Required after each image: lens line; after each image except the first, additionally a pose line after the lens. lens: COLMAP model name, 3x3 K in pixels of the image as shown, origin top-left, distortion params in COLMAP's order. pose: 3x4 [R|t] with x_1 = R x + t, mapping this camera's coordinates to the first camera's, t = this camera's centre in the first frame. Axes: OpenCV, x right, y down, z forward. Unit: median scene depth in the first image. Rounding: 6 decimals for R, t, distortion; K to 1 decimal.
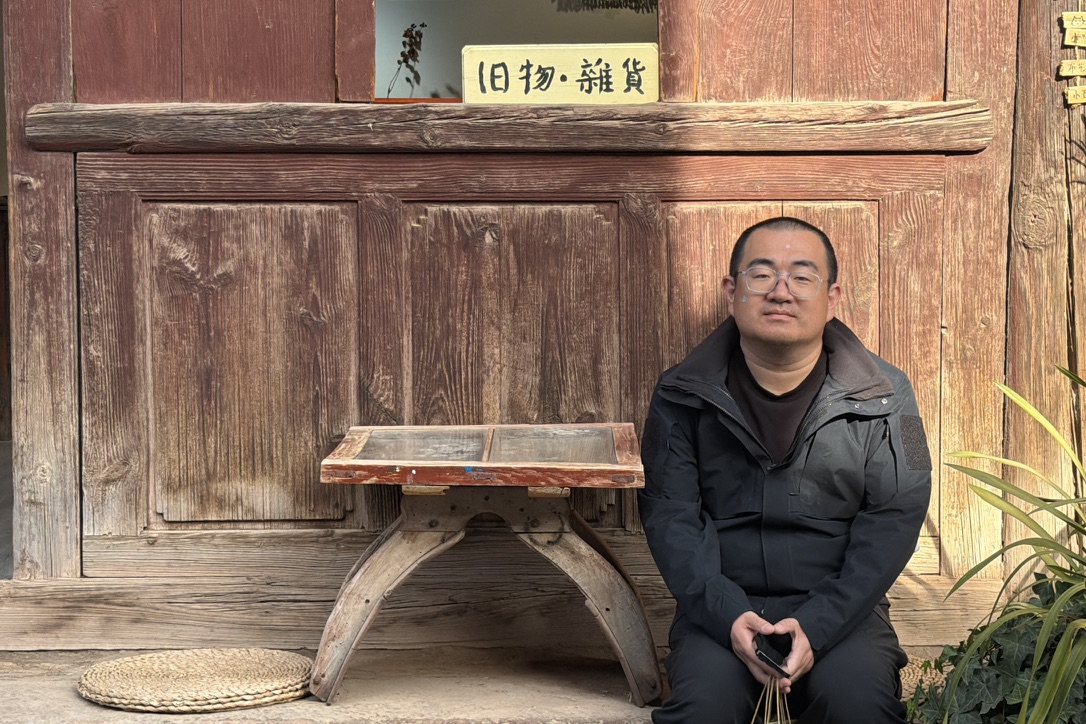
lens RADIAL K [[2220.4, 0, 542.9], [0, 2220.4, 363.5], [0, 0, 1]] dist [0.137258, 0.000000]
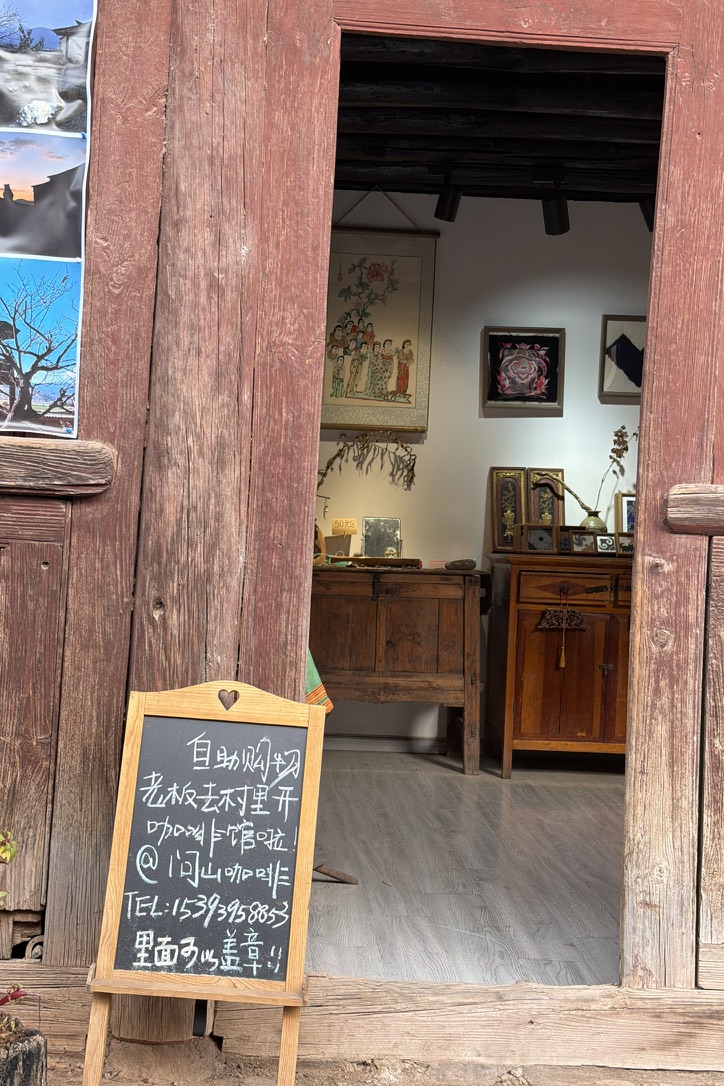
lens RADIAL K [[1506.3, 0, 362.5], [0, 1506.3, 538.9], [0, 0, 1]] dist [0.072791, 0.000000]
pose [[0.998209, 0.046325, 0.037856, -0.380361], [-0.042985, 0.995476, -0.084734, -0.031590], [-0.041610, 0.082955, 0.995684, 0.359875]]
